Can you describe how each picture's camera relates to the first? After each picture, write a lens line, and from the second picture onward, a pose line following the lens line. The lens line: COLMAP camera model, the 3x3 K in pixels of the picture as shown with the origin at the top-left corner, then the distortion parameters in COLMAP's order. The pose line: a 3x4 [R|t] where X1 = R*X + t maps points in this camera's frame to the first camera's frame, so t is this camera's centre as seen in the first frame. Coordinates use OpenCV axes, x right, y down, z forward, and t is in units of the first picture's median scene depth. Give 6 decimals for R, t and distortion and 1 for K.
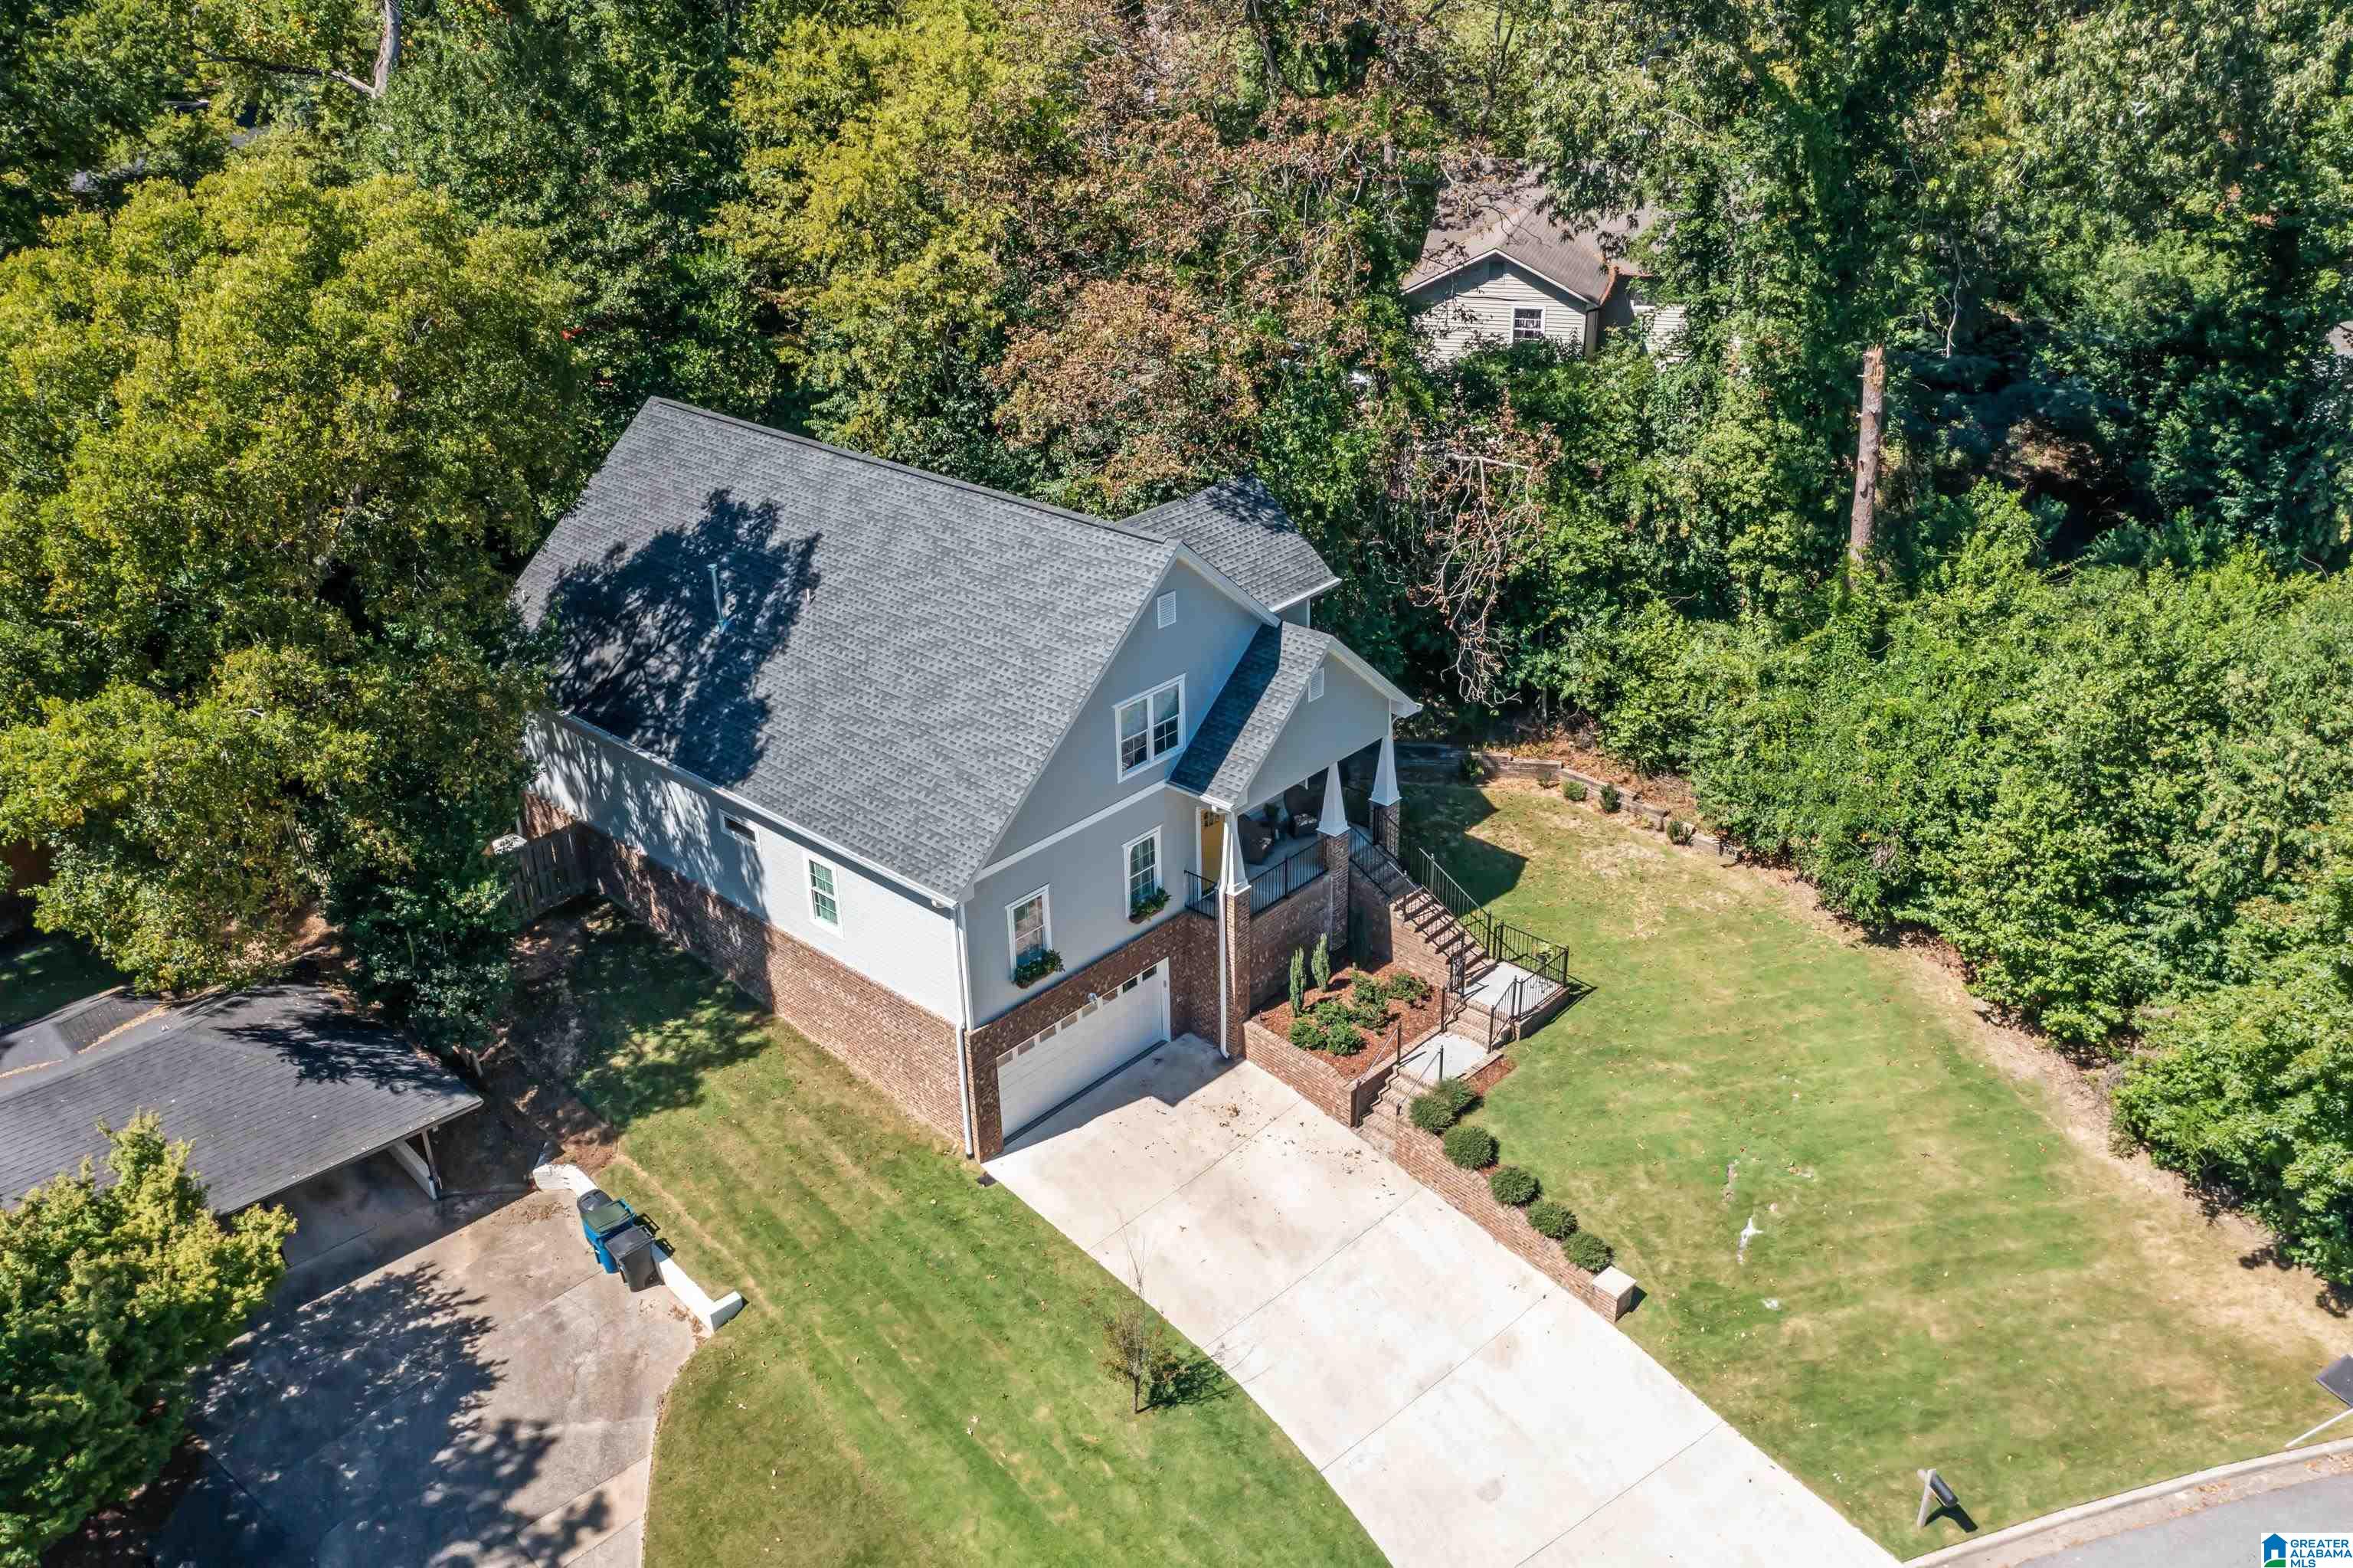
lens RADIAL K [[1854.9, 0, 1182.1], [0, 1854.9, 805.6], [0, 0, 1]] dist [-0.024275, -0.001080]
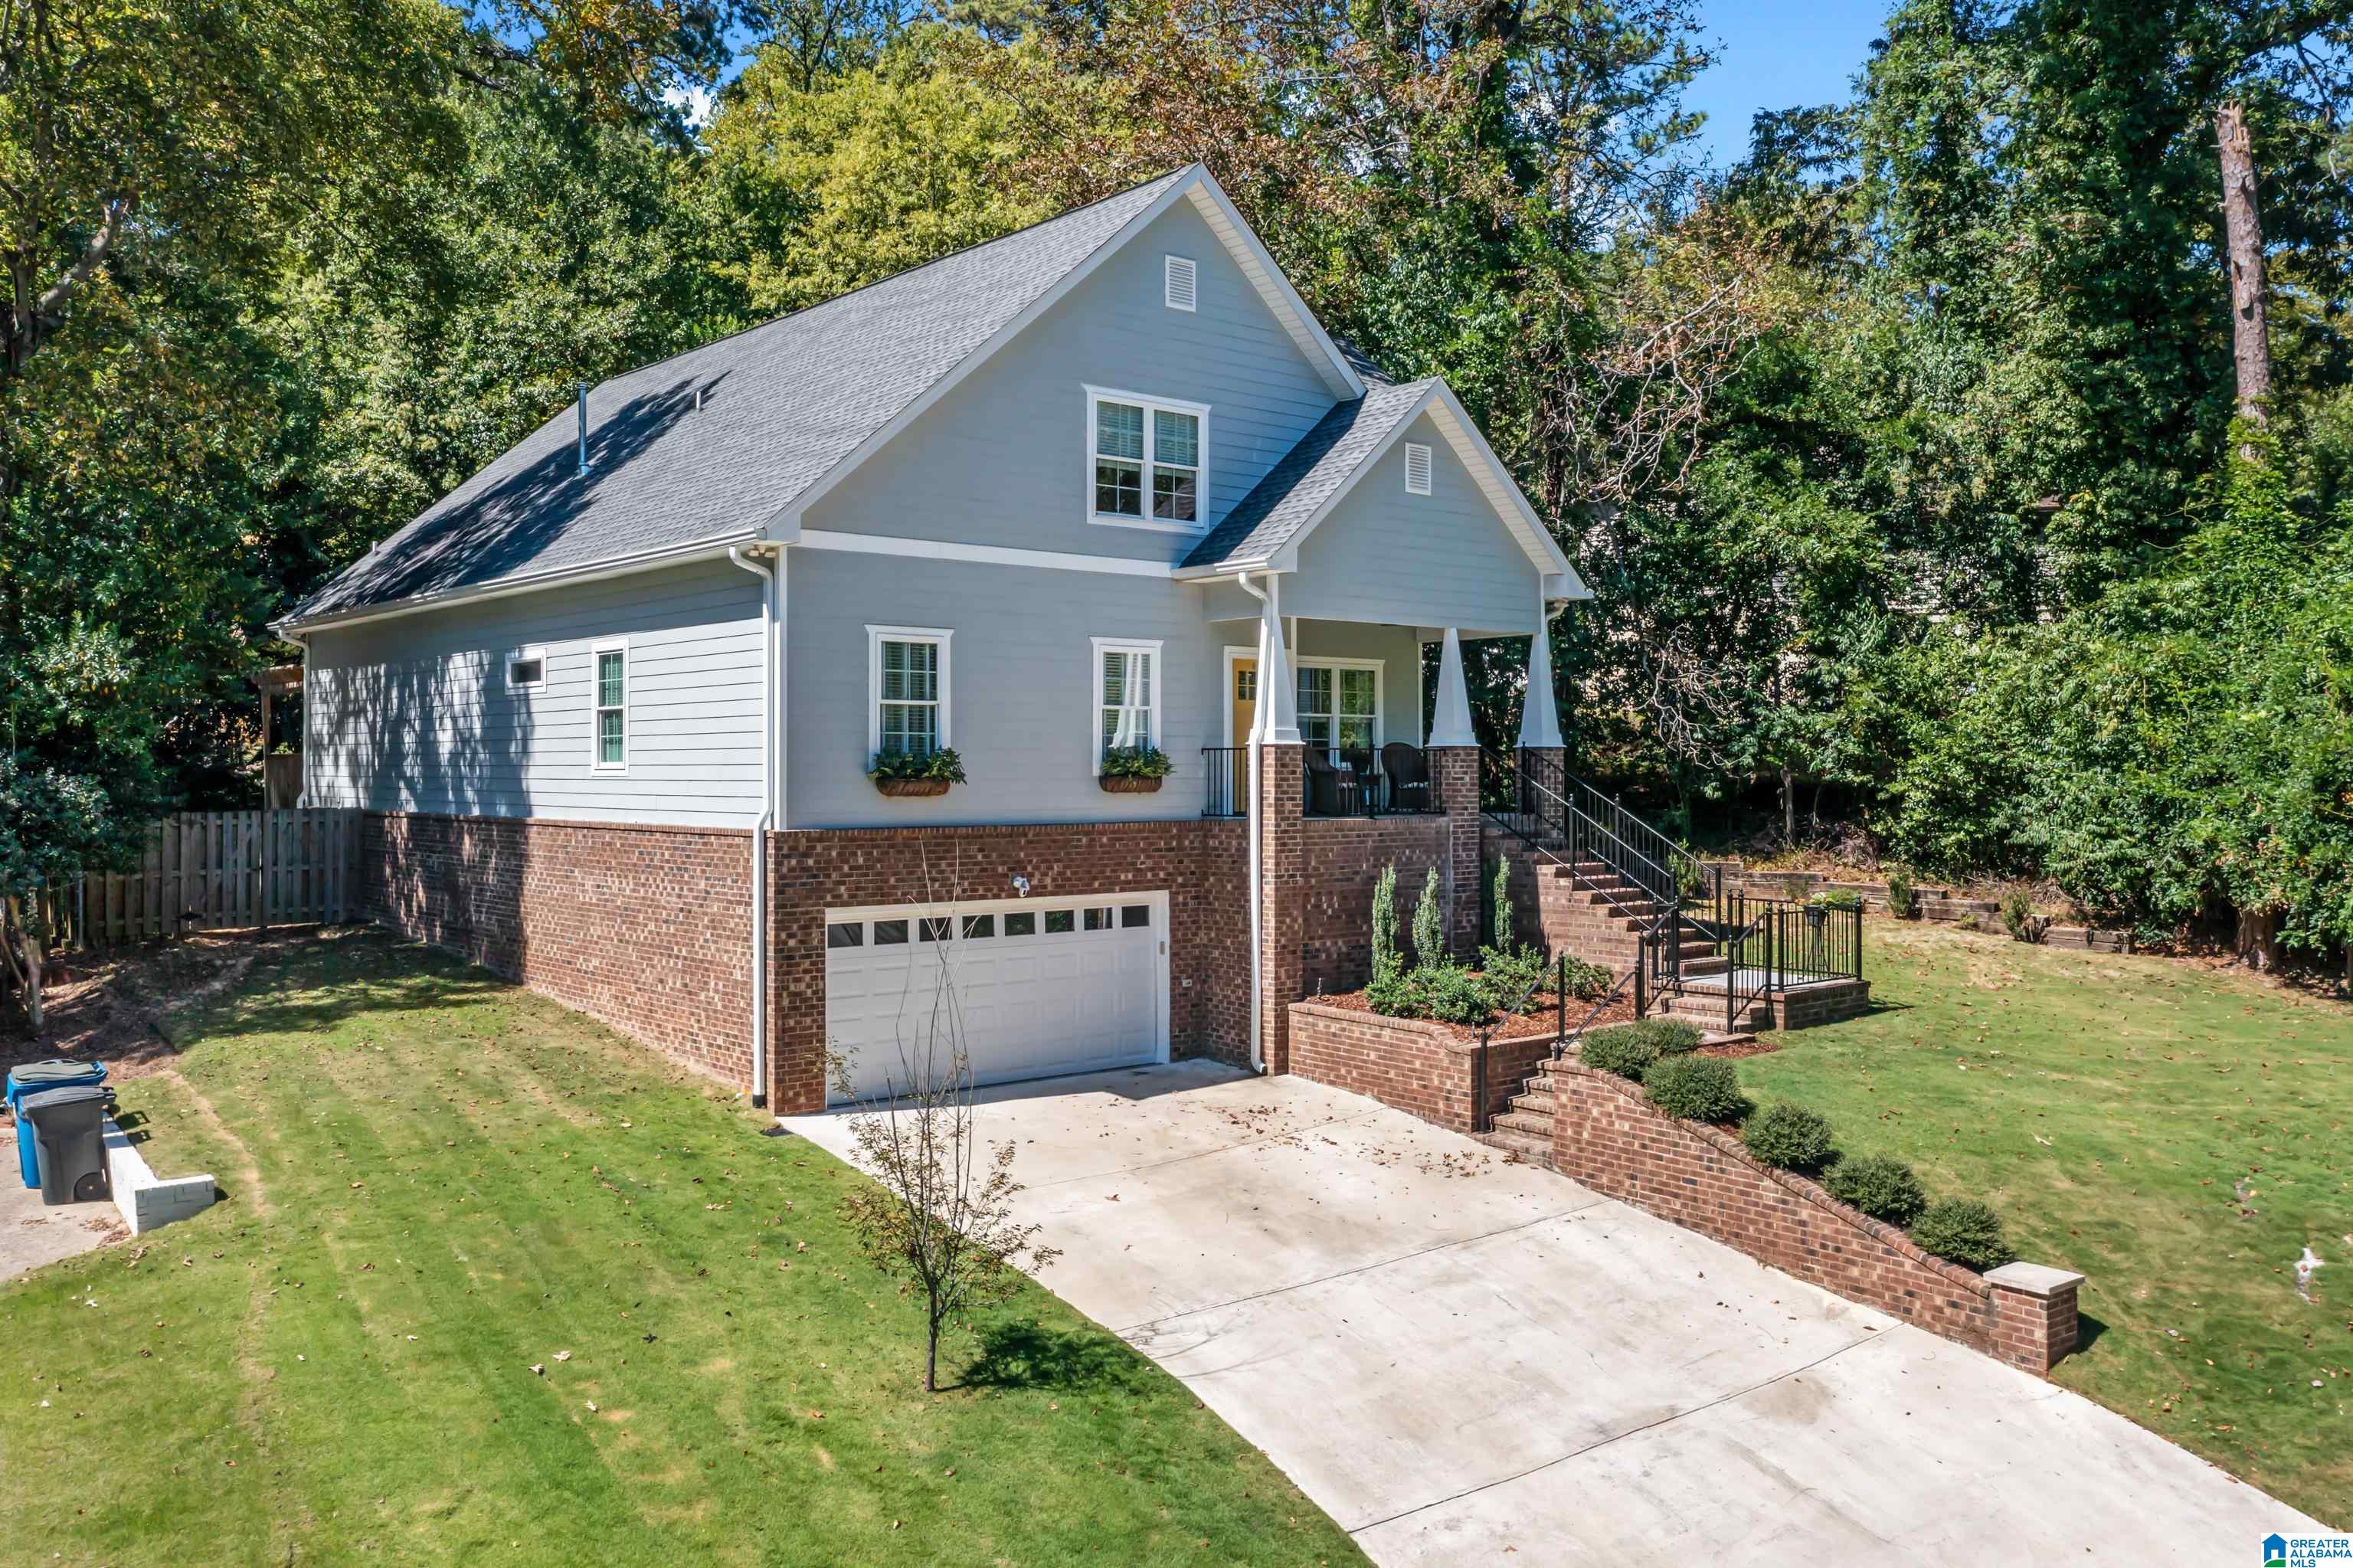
lens RADIAL K [[1880.2, 0, 1172.0], [0, 1880.2, 777.3], [0, 0, 1]] dist [-0.029041, -0.007335]
pose [[0.992559, 0.018252, -0.120390, 0.069205], [-0.070127, 0.893955, -0.442635, 0.331529], [0.099544, 0.447784, 0.888583, 0.468873]]
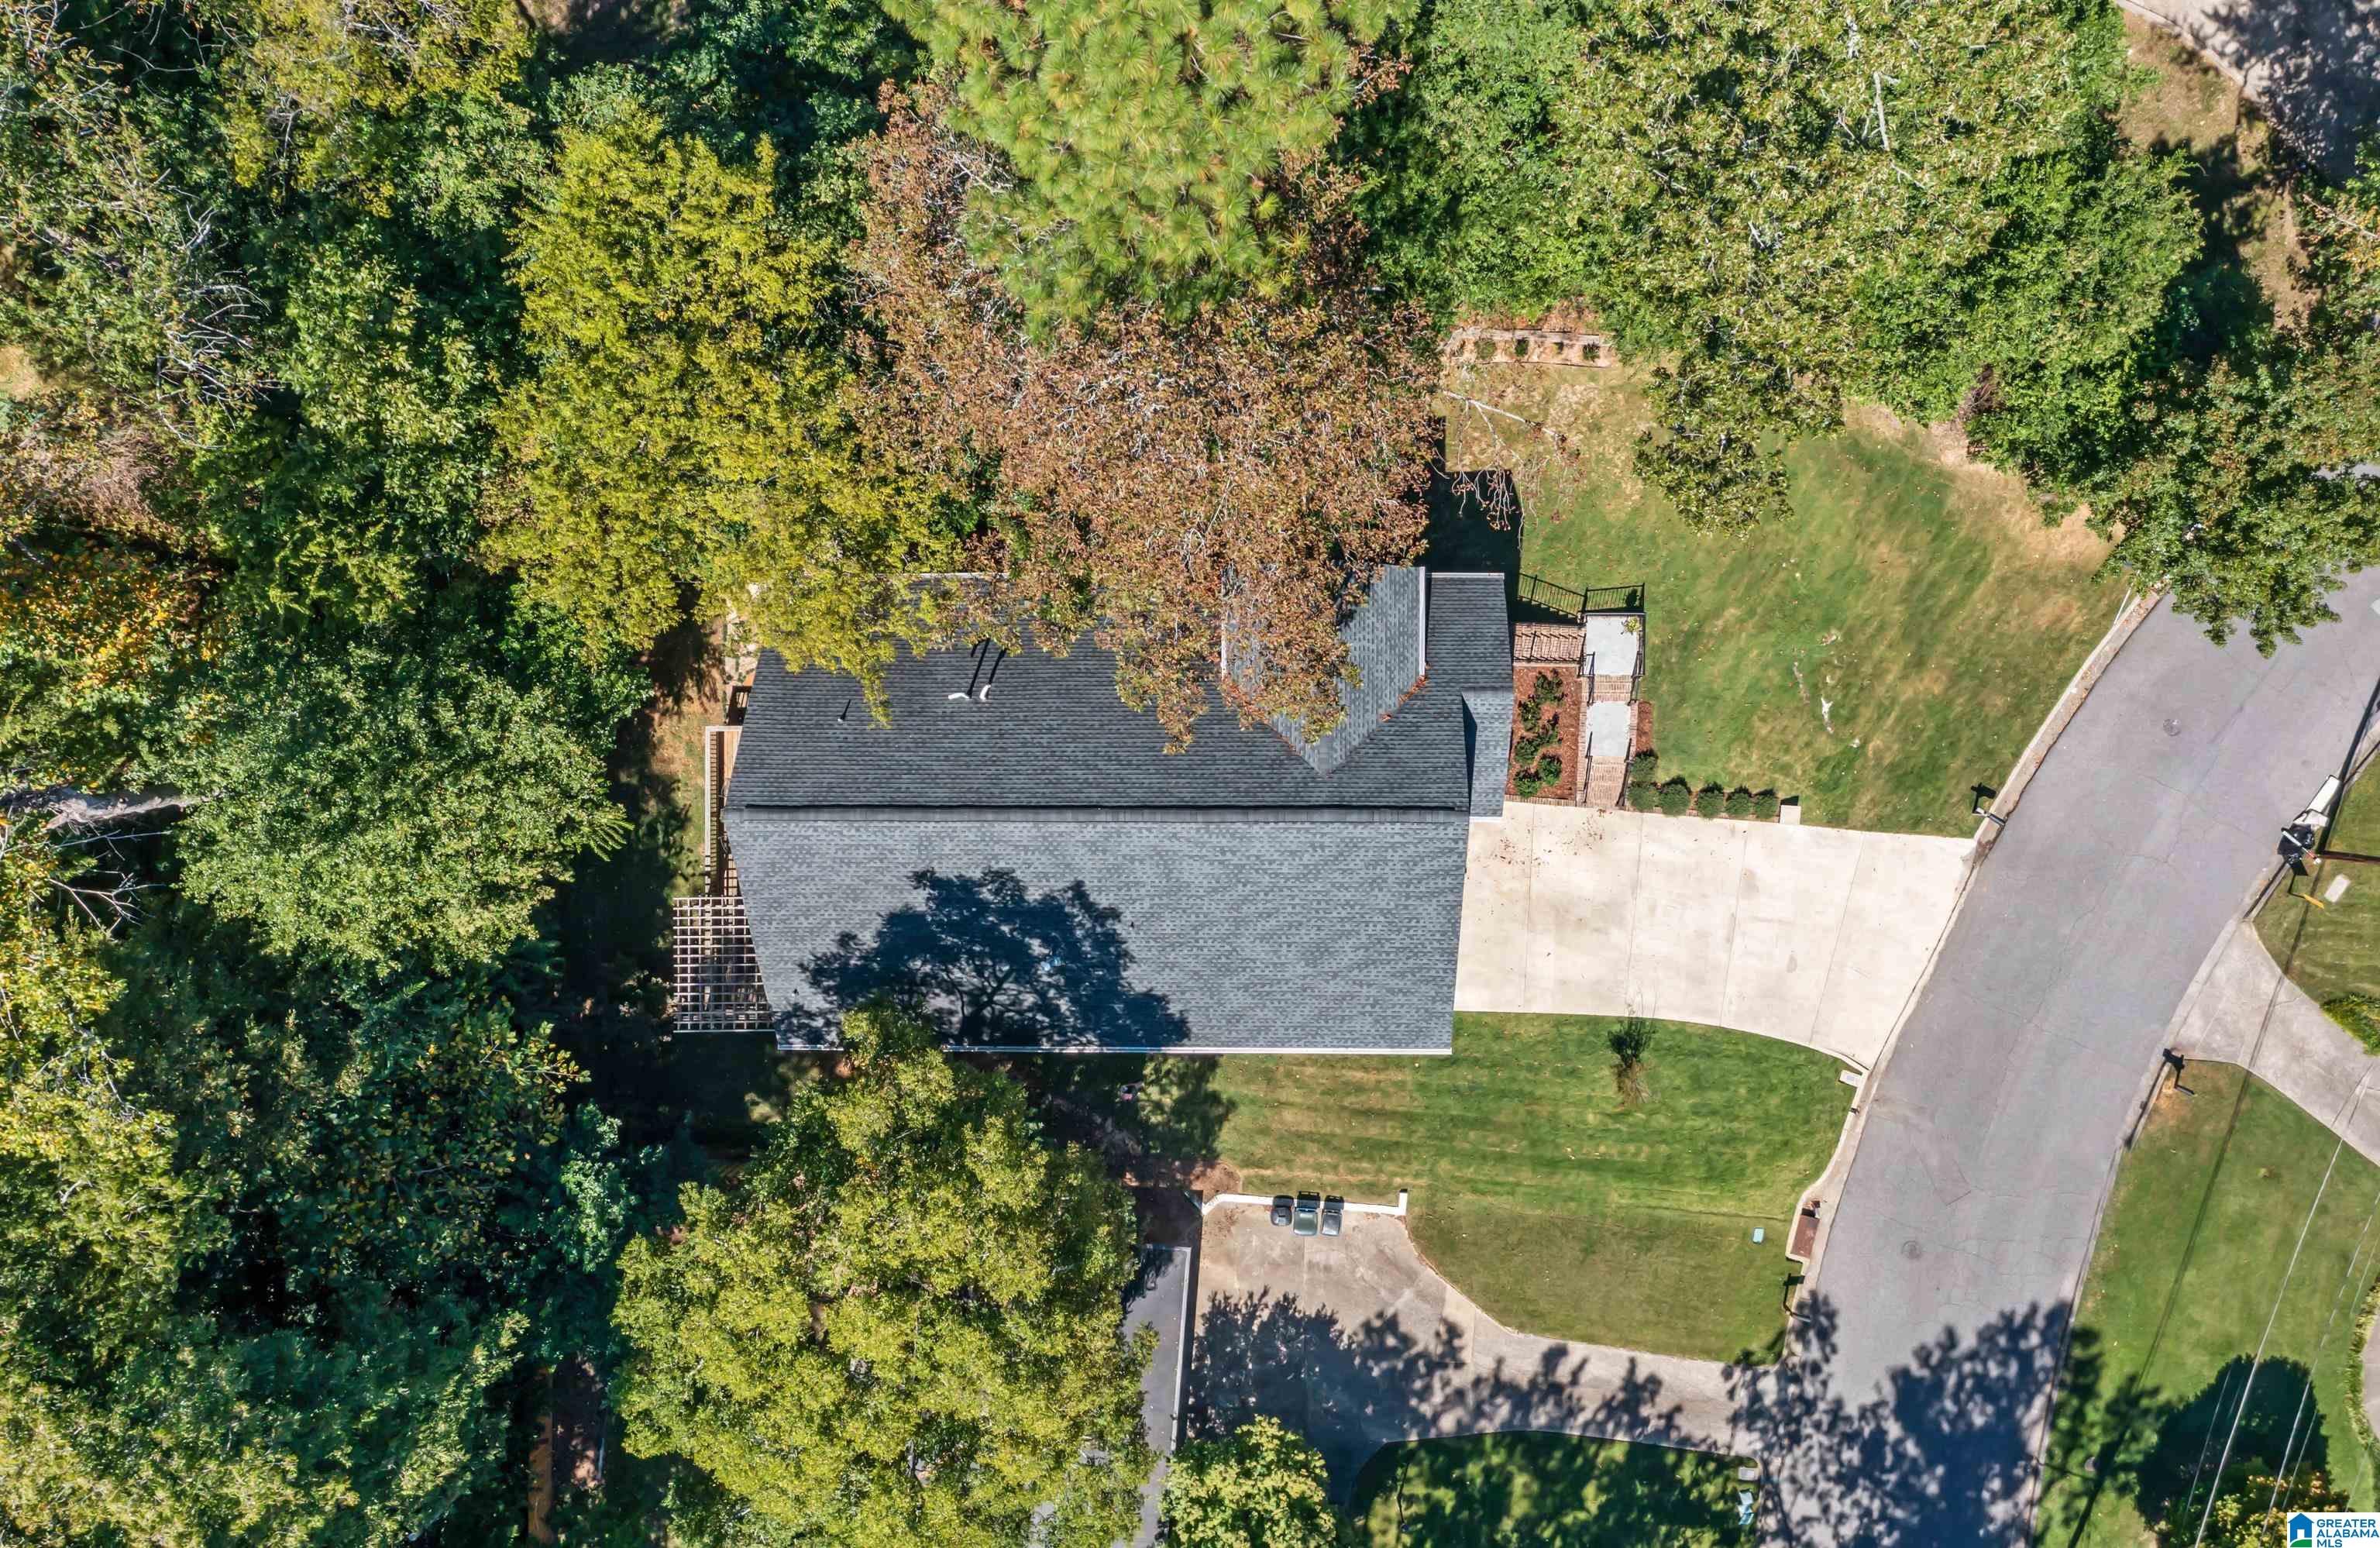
lens RADIAL K [[1959.6, 0, 1190.0], [0, 1959.6, 774.0], [0, 0, 1]] dist [-0.068381, 0.000026]
pose [[0.741771, -0.670400, -0.018447, -0.087718], [0.328516, 0.339235, 0.881474, -1.281409], [-0.584683, -0.659912, 0.471871, 0.482965]]
